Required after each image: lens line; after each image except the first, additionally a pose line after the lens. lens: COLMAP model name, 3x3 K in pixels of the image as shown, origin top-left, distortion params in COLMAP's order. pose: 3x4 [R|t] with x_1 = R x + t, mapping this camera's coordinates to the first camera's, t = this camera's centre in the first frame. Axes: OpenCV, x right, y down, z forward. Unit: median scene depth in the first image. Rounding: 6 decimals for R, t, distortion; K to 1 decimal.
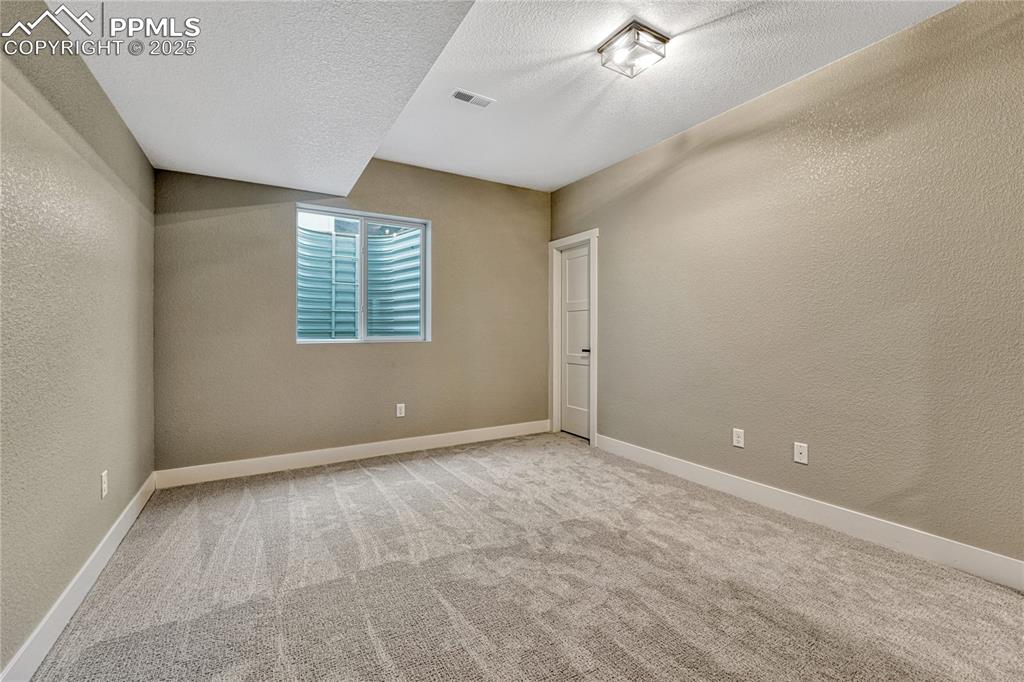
lens RADIAL K [[437.1, 0, 514.8], [0, 437.1, 334.2], [0, 0, 1]] dist [0.000700, 0.000328]
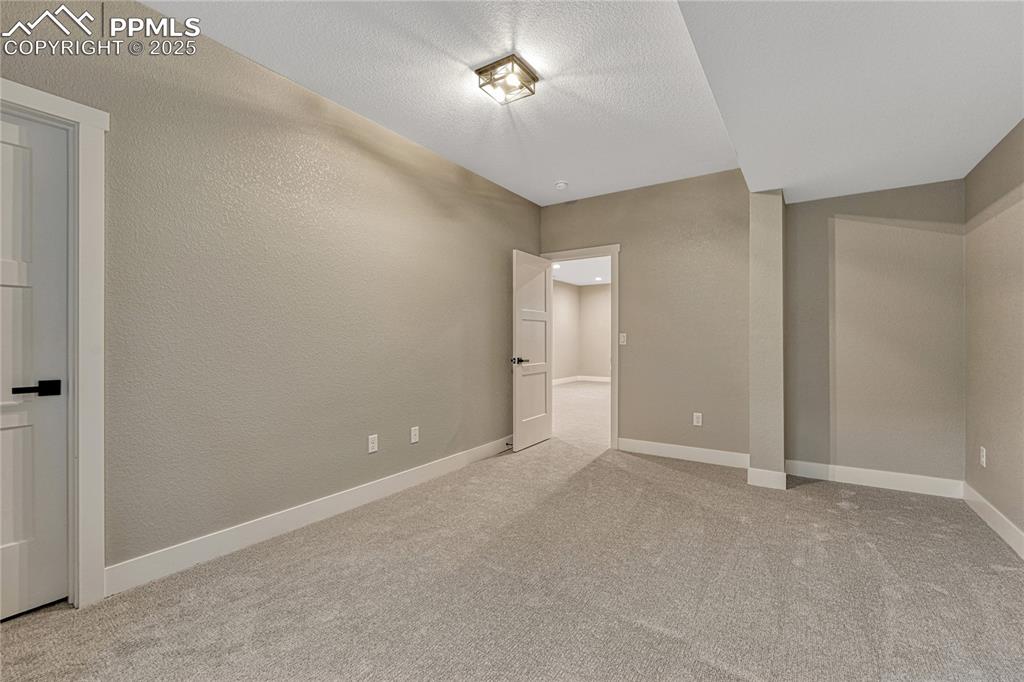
lens RADIAL K [[437.1, 0, 514.8], [0, 437.1, 334.2], [0, 0, 1]] dist [0.000700, 0.000328]
pose [[-0.419994, 0.005308, 0.907511, -0.477867], [0.001588, 0.999986, -0.005114, -0.011843], [-0.907526, -0.000707, -0.419996, 0.955171]]
